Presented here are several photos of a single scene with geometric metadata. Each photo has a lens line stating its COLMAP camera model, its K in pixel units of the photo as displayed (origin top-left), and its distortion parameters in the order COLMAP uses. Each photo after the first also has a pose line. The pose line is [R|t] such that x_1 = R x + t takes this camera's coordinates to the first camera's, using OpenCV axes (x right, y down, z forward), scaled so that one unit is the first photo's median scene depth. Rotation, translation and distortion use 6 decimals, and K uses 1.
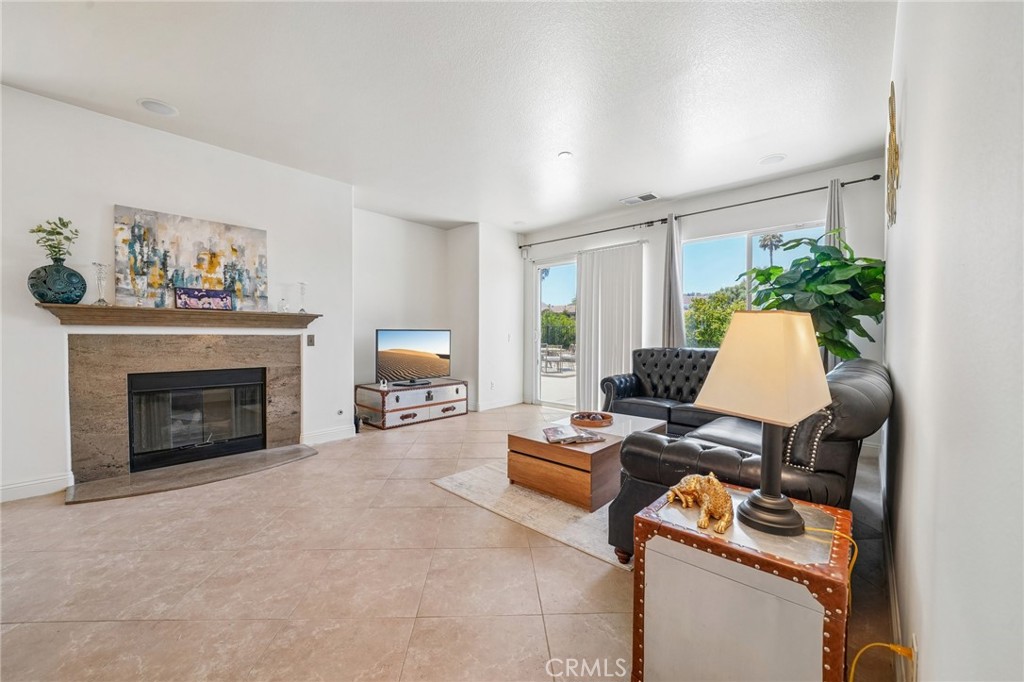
lens RADIAL K [[395.2, 0, 508.8], [0, 395.2, 343.3], [0, 0, 1]] dist [-0.011131, -0.000015]
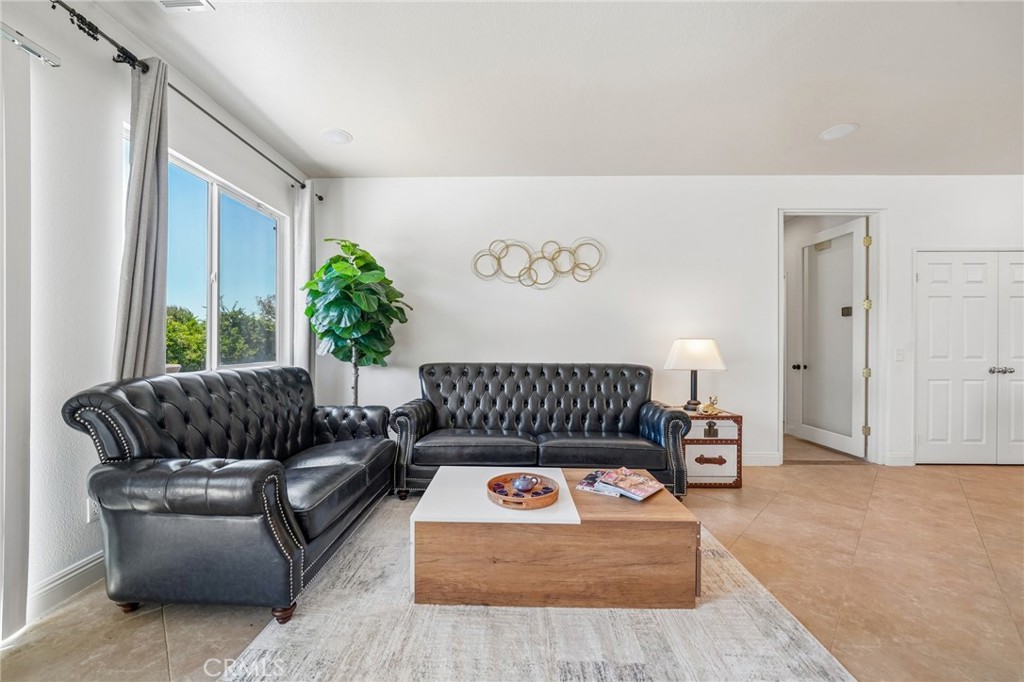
lens RADIAL K [[395.2, 0, 510.6], [0, 395.2, 342.9], [0, 0, 1]] dist [-0.011131, -0.000015]
pose [[-0.668723, 0.001389, 0.743510, -0.193577], [0.016671, 0.999775, 0.013126, -0.035243], [-0.743324, 0.021172, -0.668596, 1.289133]]
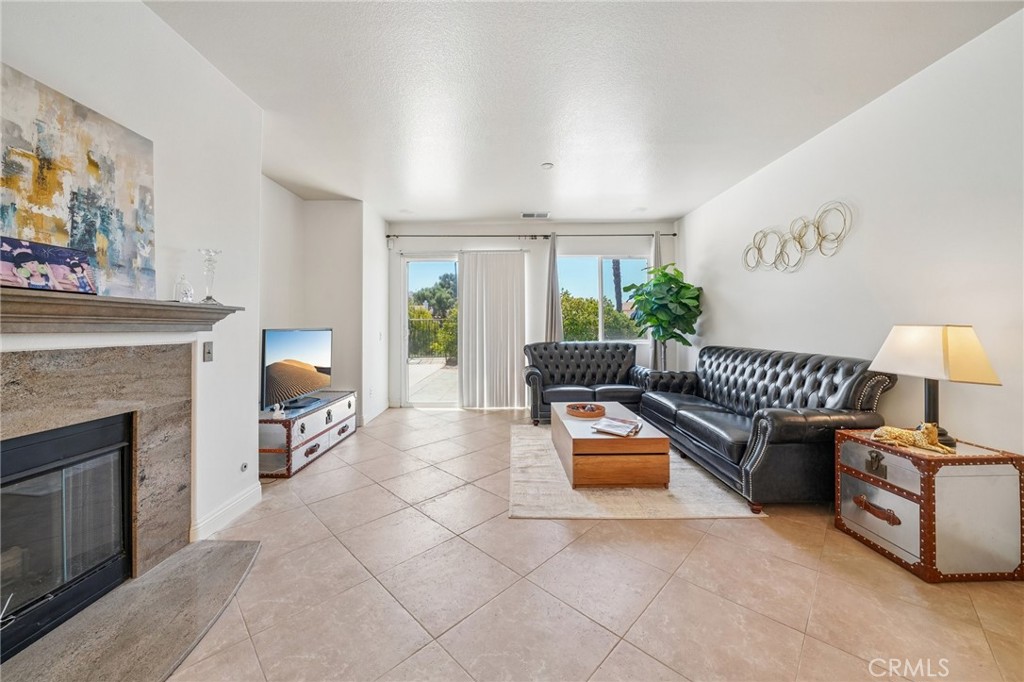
lens RADIAL K [[366.5, 0, 507.0], [0, 366.5, 321.1], [0, 0, 1]] dist [-0.016754, 0.000081]
pose [[0.732901, 0.004280, 0.680322, -0.597675], [0.021959, 0.999310, -0.029943, -0.028977], [-0.679981, 0.036884, 0.732301, 0.355182]]
